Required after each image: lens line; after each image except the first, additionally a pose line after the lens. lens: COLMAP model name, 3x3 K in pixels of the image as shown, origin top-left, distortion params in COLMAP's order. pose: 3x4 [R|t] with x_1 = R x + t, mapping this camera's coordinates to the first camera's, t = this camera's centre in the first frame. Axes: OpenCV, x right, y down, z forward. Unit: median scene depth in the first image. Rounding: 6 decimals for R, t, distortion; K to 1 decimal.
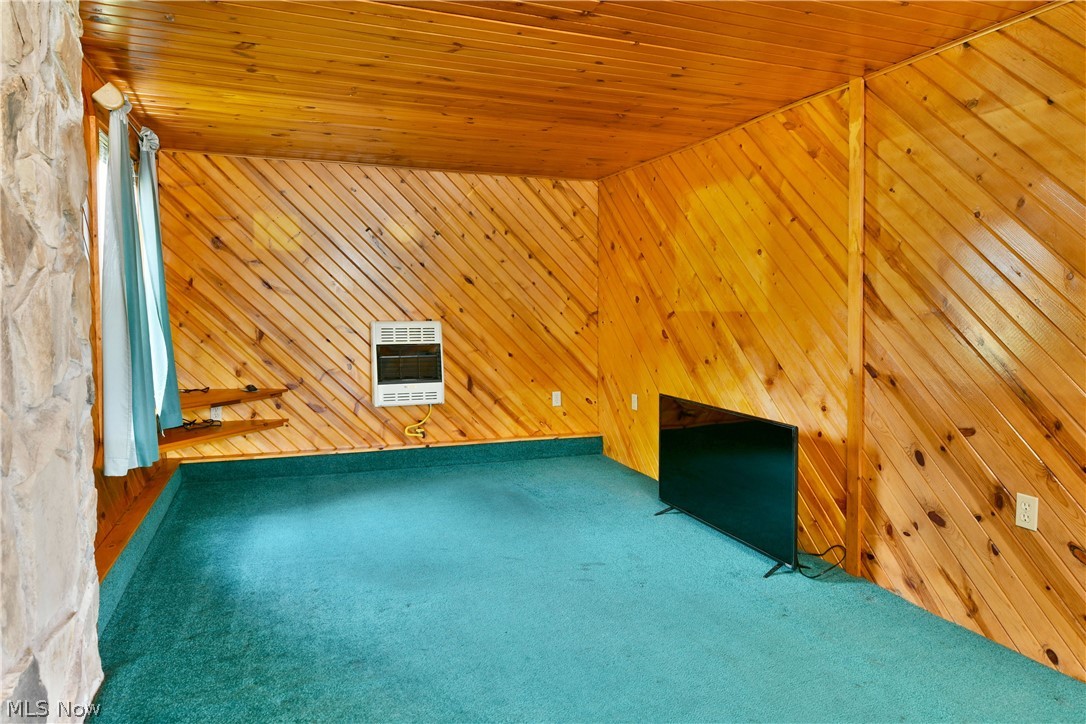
lens RADIAL K [[666.9, 0, 541.8], [0, 666.9, 334.1], [0, 0, 1]] dist [-0.006509, -0.000534]
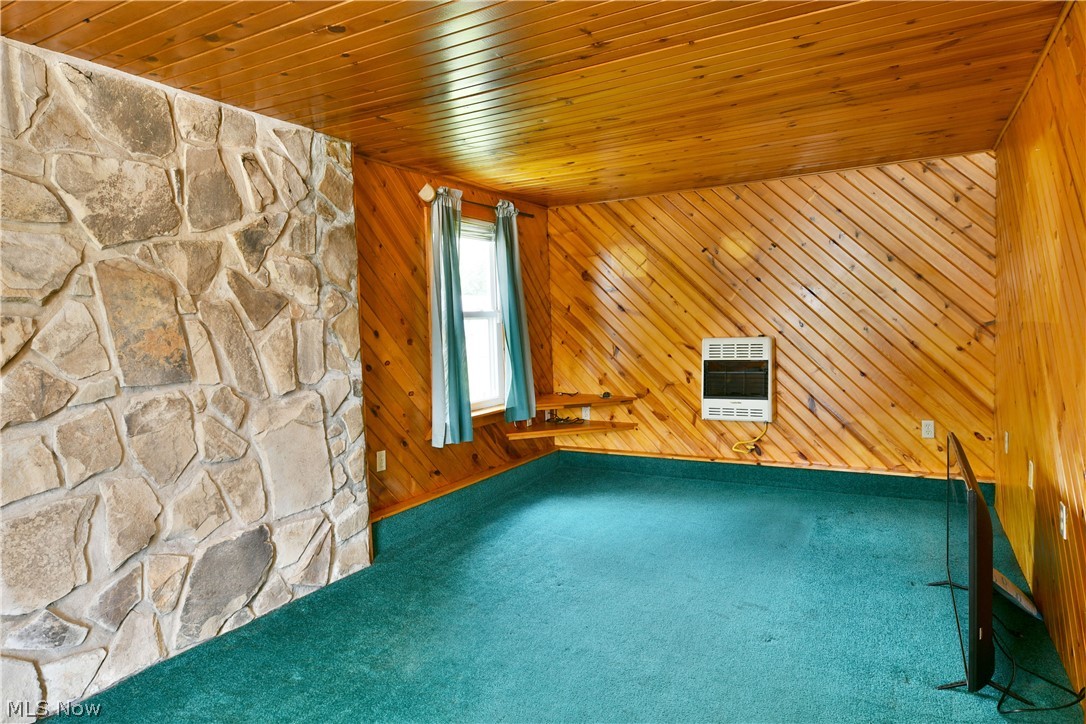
lens RADIAL K [[665.0, 0, 536.6], [0, 665.0, 358.8], [0, 0, 1]] dist [-0.011217, -0.002808]
pose [[0.647604, 0.015021, -0.761829, 0.374574], [0.002184, 0.999765, 0.021569, -0.009446], [0.761974, -0.015632, 0.647419, 0.122821]]
